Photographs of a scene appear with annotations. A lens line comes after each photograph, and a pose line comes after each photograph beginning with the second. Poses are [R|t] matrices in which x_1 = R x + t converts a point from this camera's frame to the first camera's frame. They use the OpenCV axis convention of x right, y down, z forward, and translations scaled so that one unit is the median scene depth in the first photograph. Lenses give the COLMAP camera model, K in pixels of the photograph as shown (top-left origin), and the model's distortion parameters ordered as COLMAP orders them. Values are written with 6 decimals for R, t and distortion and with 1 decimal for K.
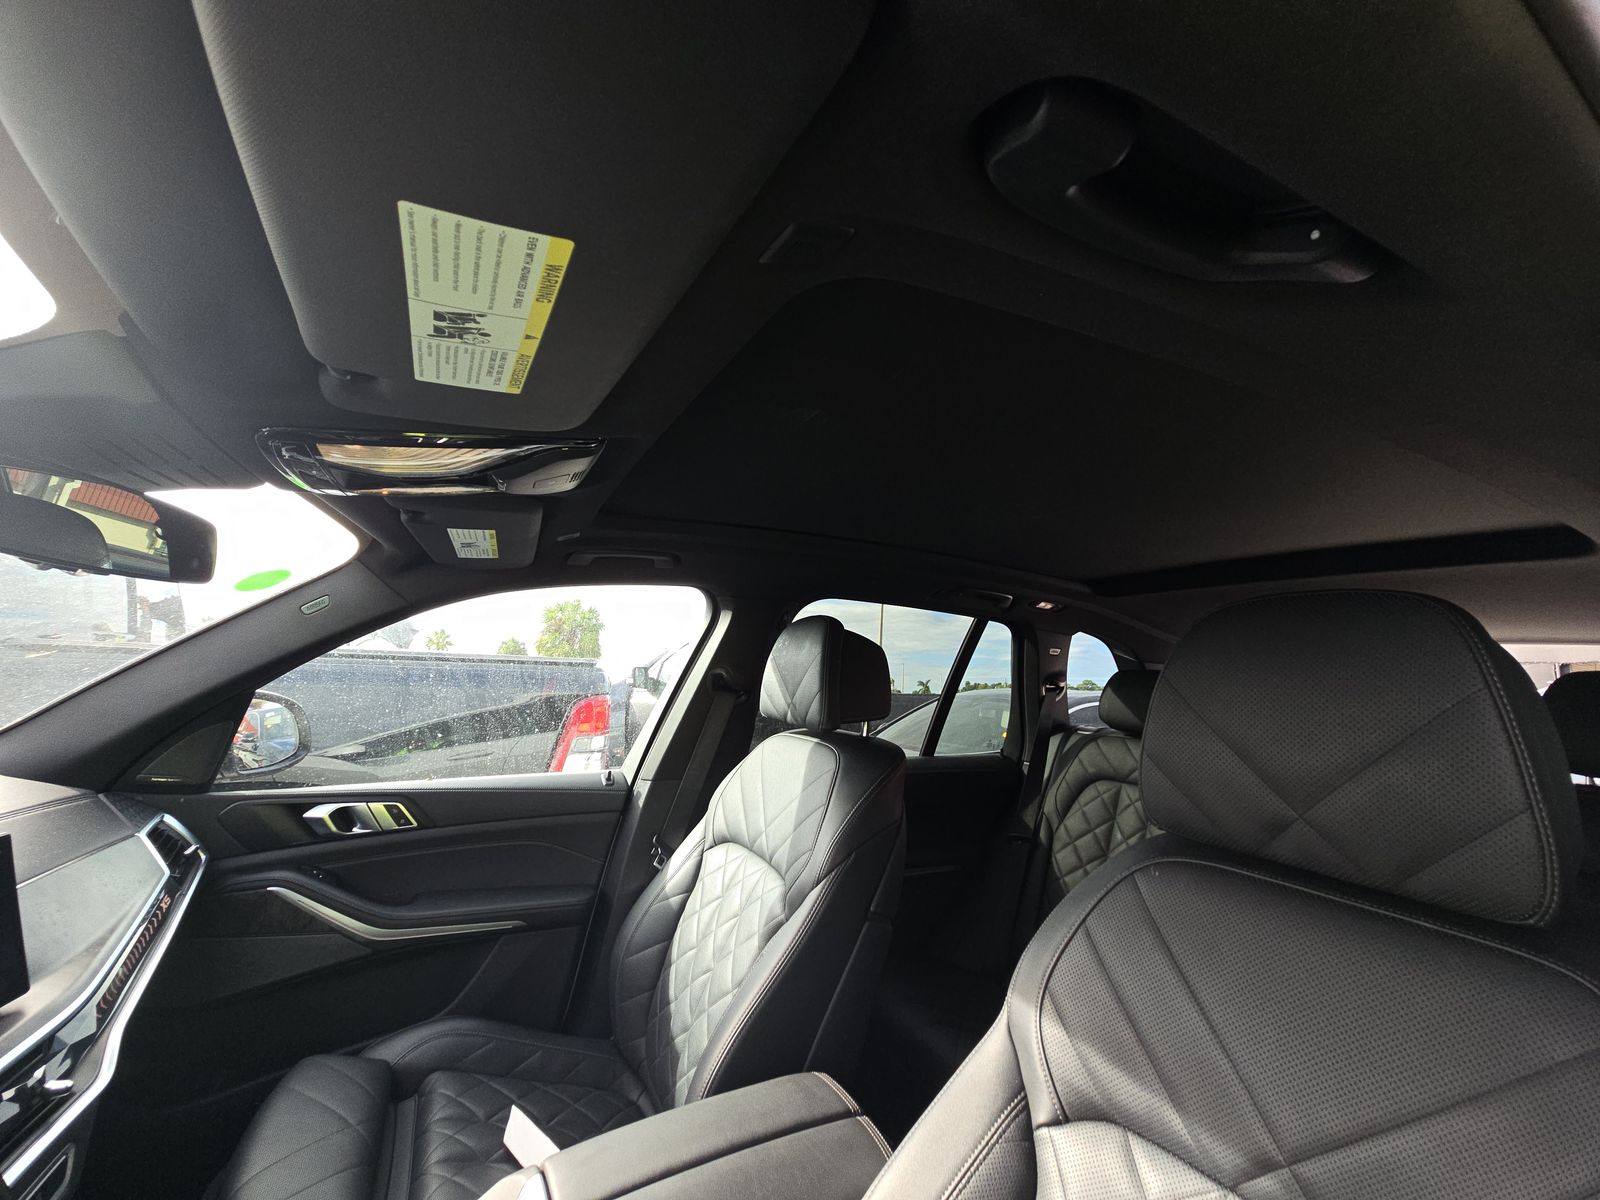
lens RADIAL K [[654.0, 0, 843.9], [0, 654.0, 588.4], [0, 0, 1]] dist [-0.000268, -0.003506]
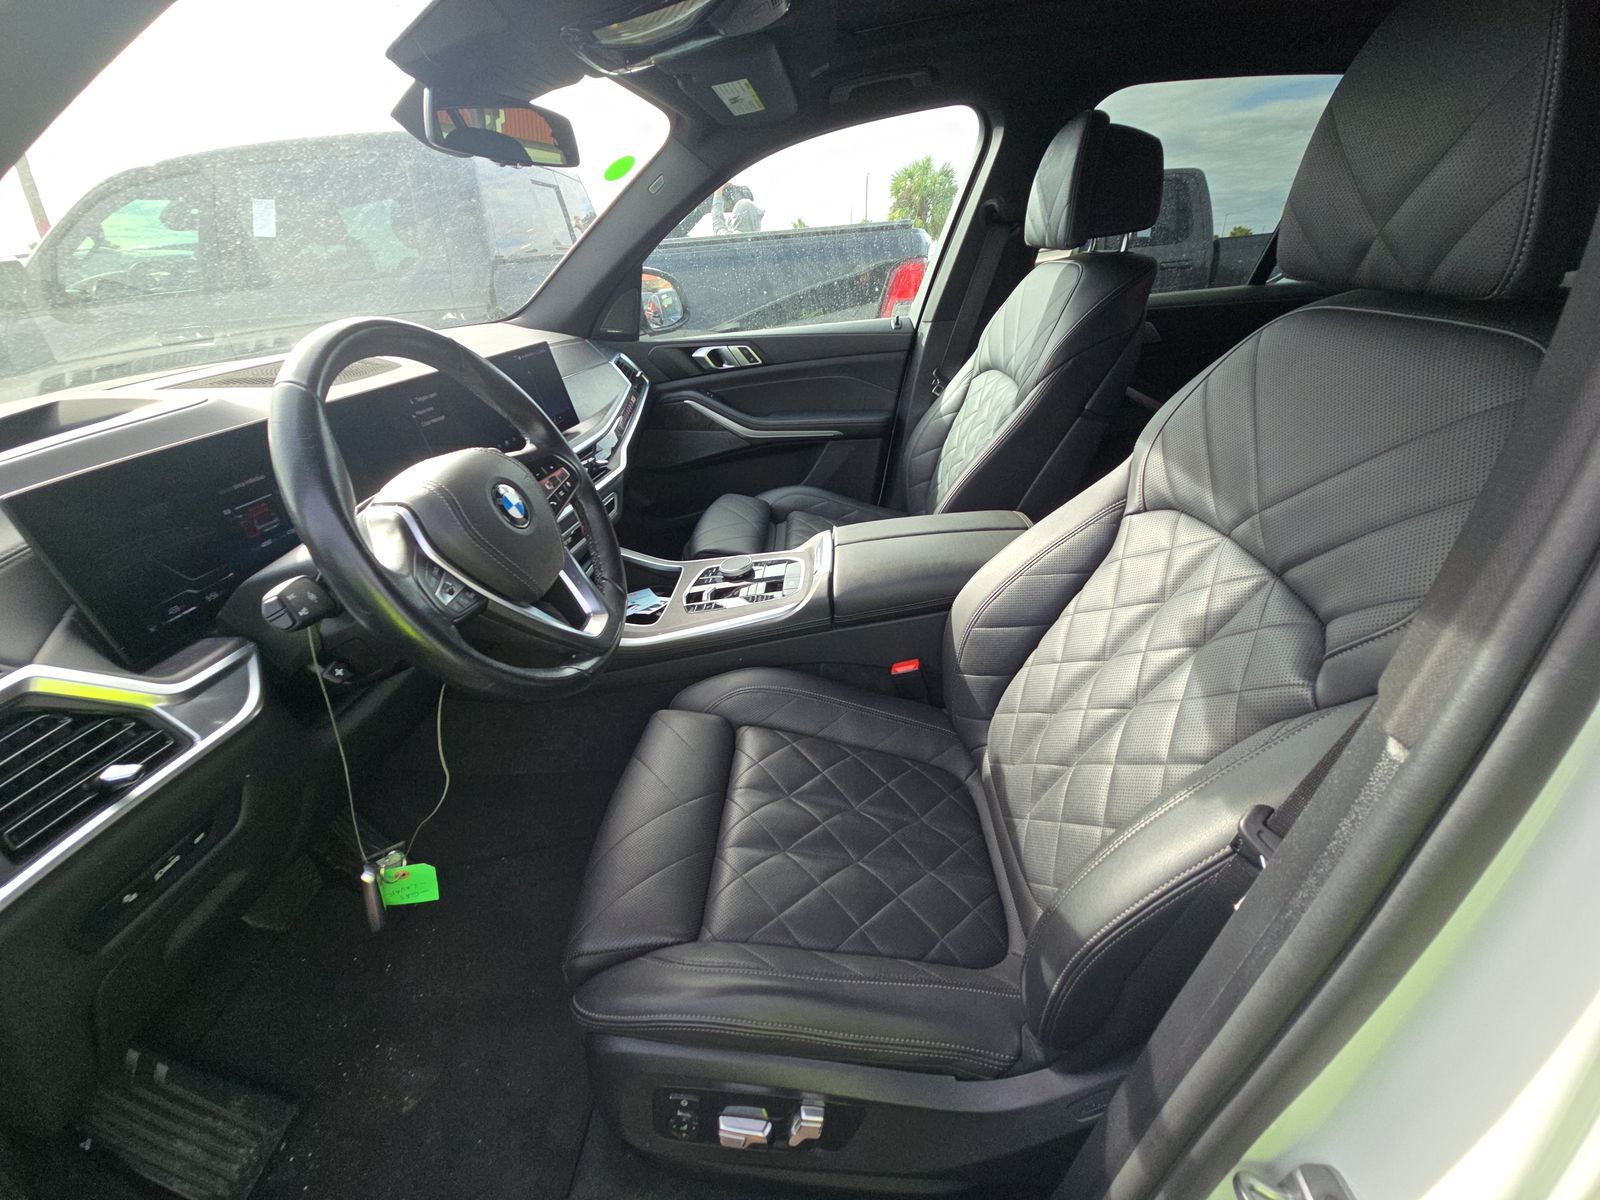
lens RADIAL K [[656.4, 0, 803.1], [0, 656.4, 590.6], [0, 0, 1]] dist [-0.002125, -0.015102]
pose [[0.853628, 0.145824, -0.500055, 0.184436], [0.173446, 0.825651, 0.536858, 0.041482], [0.491158, -0.545009, 0.679506, -0.152289]]
